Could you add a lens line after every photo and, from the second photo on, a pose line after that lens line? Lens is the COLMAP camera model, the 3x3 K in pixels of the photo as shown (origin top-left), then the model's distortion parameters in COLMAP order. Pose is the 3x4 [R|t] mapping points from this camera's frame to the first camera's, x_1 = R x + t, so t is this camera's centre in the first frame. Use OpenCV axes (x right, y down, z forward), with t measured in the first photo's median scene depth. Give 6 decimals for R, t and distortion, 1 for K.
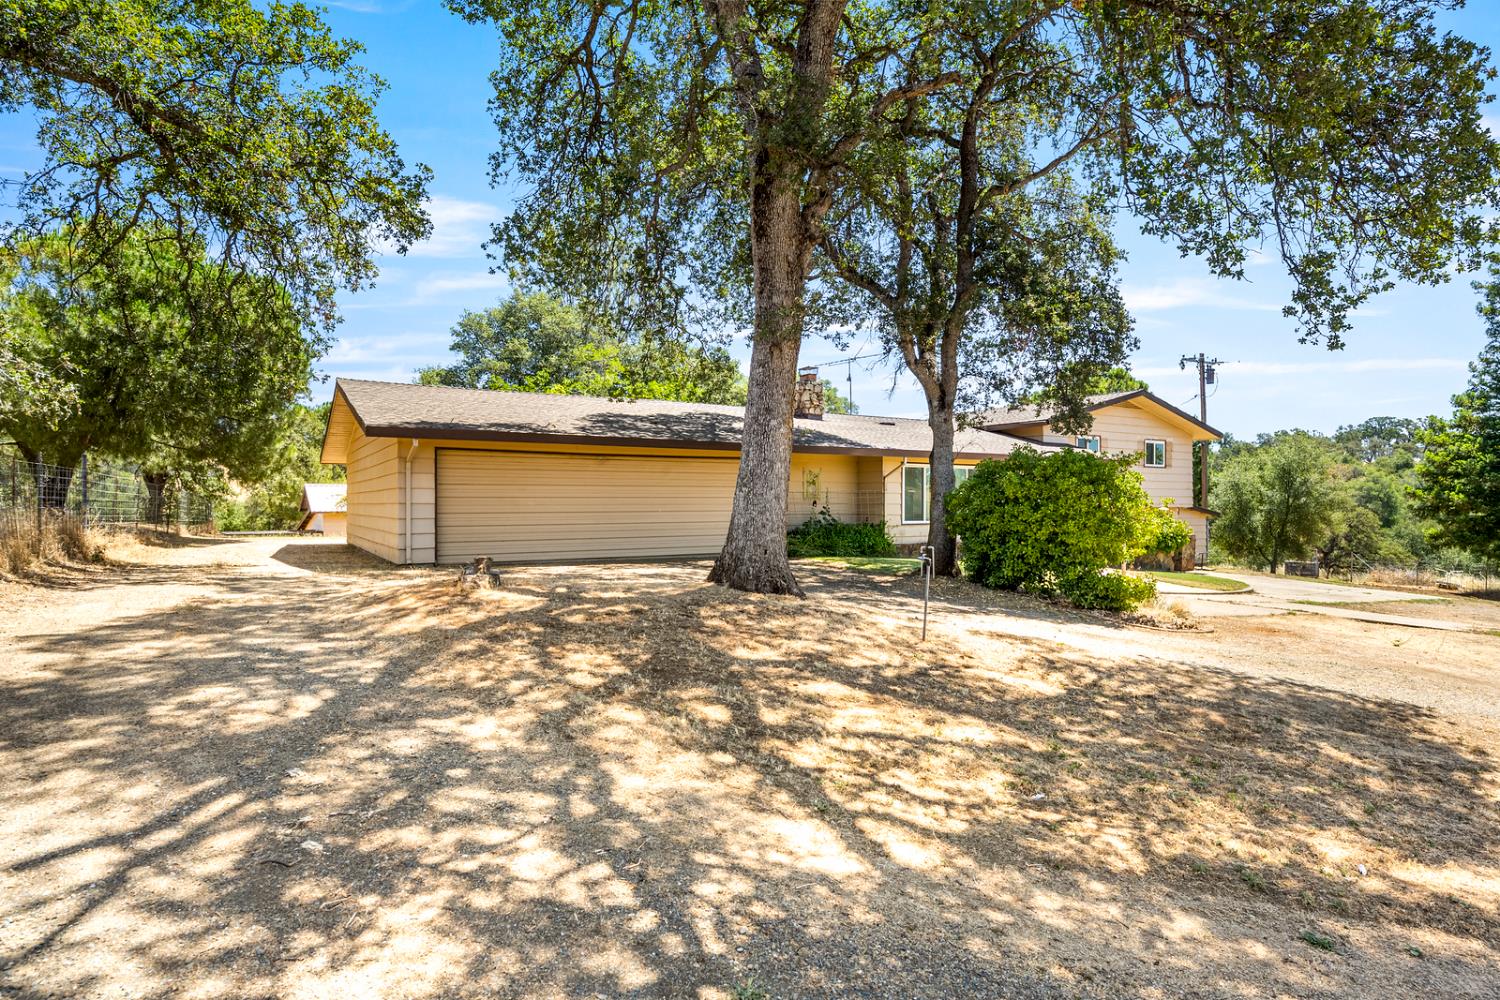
lens RADIAL K [[807.8, 0, 750.0], [0, 807.8, 500.0], [0, 0, 1]] dist [0.013191, 0.000382]
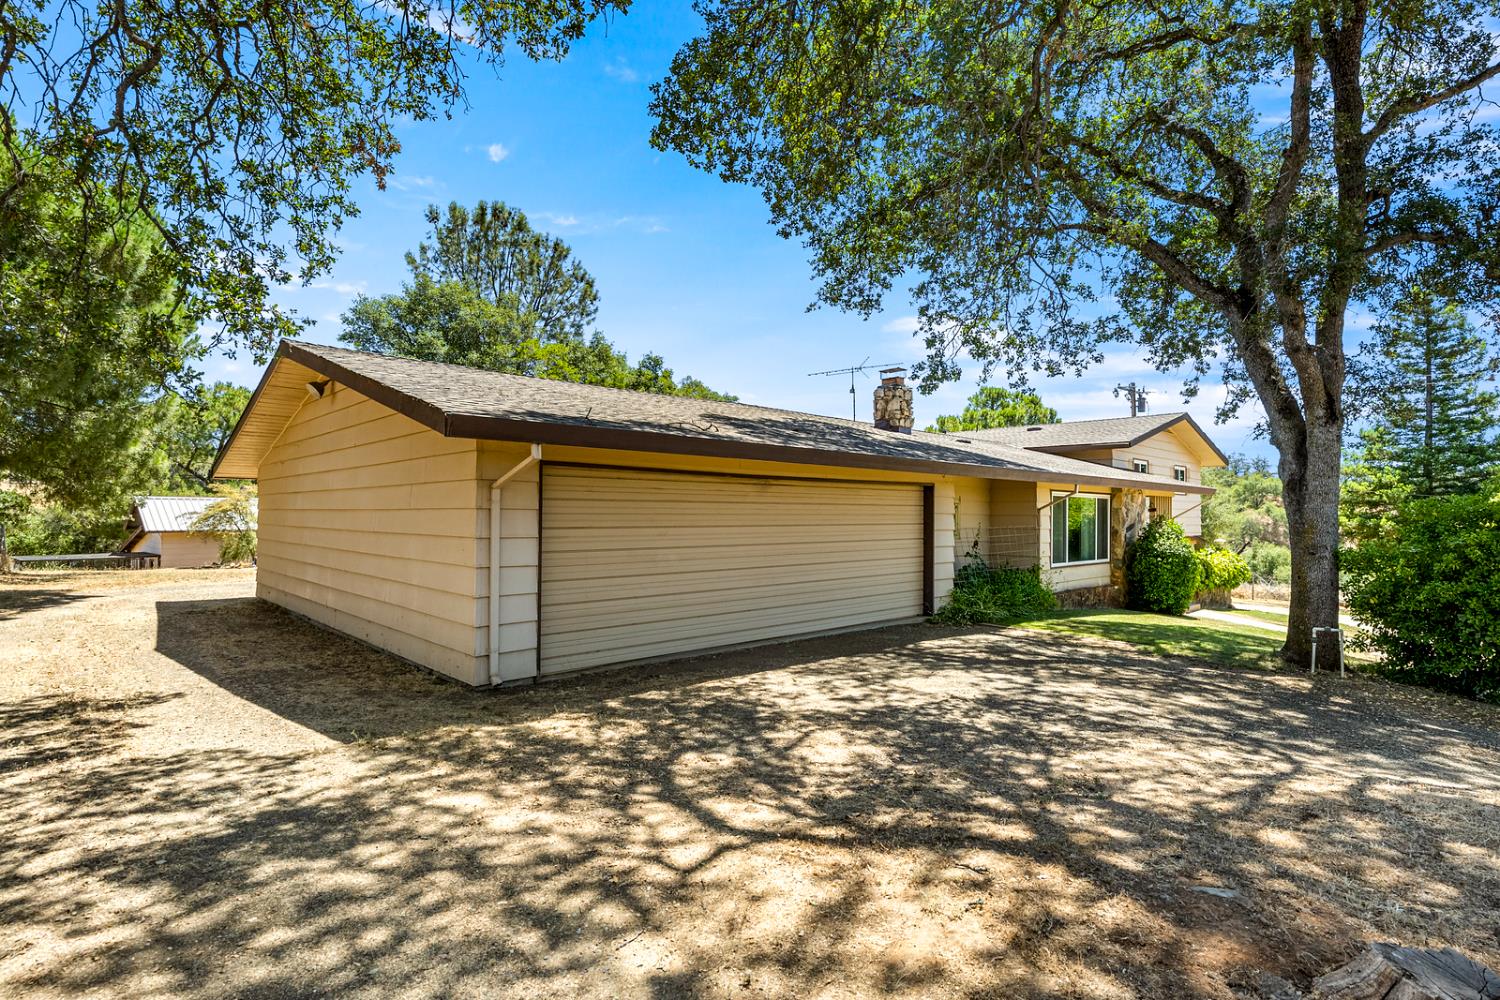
lens RADIAL K [[721.2, 0, 750.0], [0, 721.2, 500.0], [0, 0, 1]] dist [0.000677, -0.000192]
pose [[0.973664, 0.008400, 0.227832, -0.228129], [-0.005815, 0.999911, -0.012016, -0.021592], [-0.227913, 0.010375, 0.973626, 0.314649]]
